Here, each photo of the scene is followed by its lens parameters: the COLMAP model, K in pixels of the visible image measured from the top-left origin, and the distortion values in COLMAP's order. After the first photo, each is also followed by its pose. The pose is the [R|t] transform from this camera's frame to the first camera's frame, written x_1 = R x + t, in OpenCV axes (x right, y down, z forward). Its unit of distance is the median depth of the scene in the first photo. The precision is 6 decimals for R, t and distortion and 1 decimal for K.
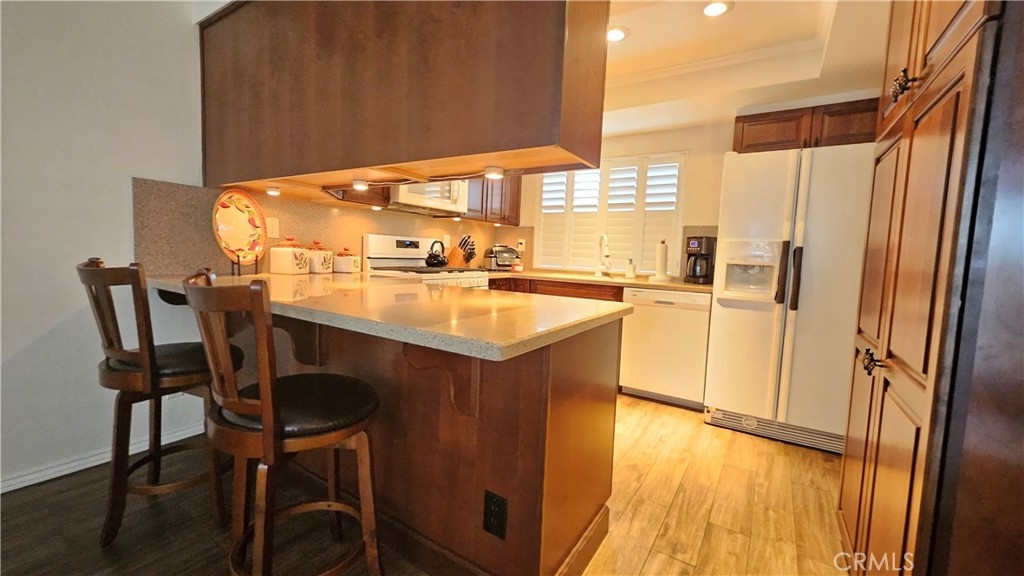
lens RADIAL K [[405.1, 0, 511.5], [0, 405.1, 286.3], [0, 0, 1]] dist [-0.000364, 0.000046]
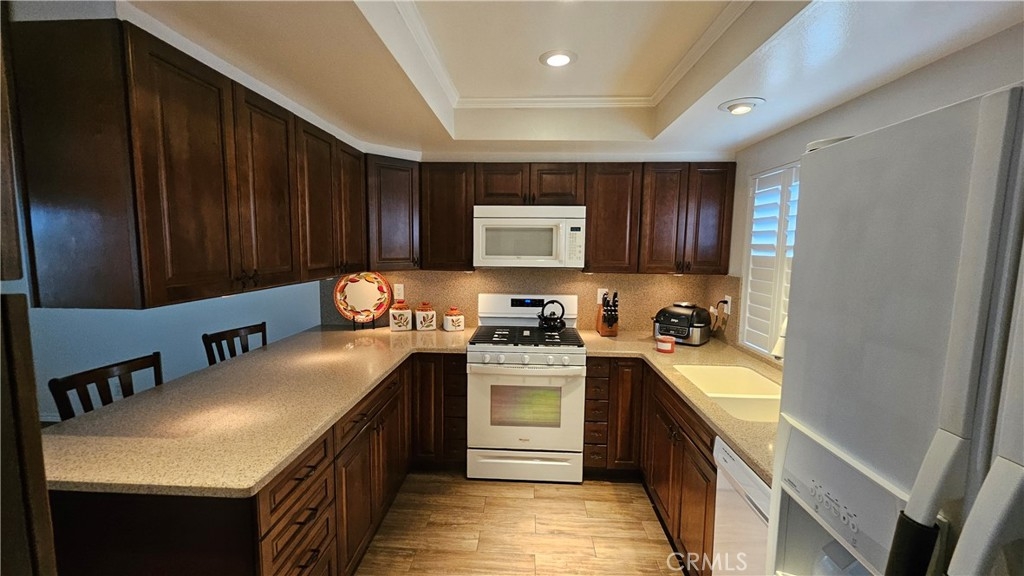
lens RADIAL K [[405.1, 0, 509.2], [0, 405.1, 286.8], [0, 0, 1]] dist [-0.000364, 0.000046]
pose [[0.499439, 0.060899, -0.864206, 0.636302], [-0.061950, 0.997483, 0.034488, -0.204556], [0.864131, 0.036313, 0.501954, 0.590076]]
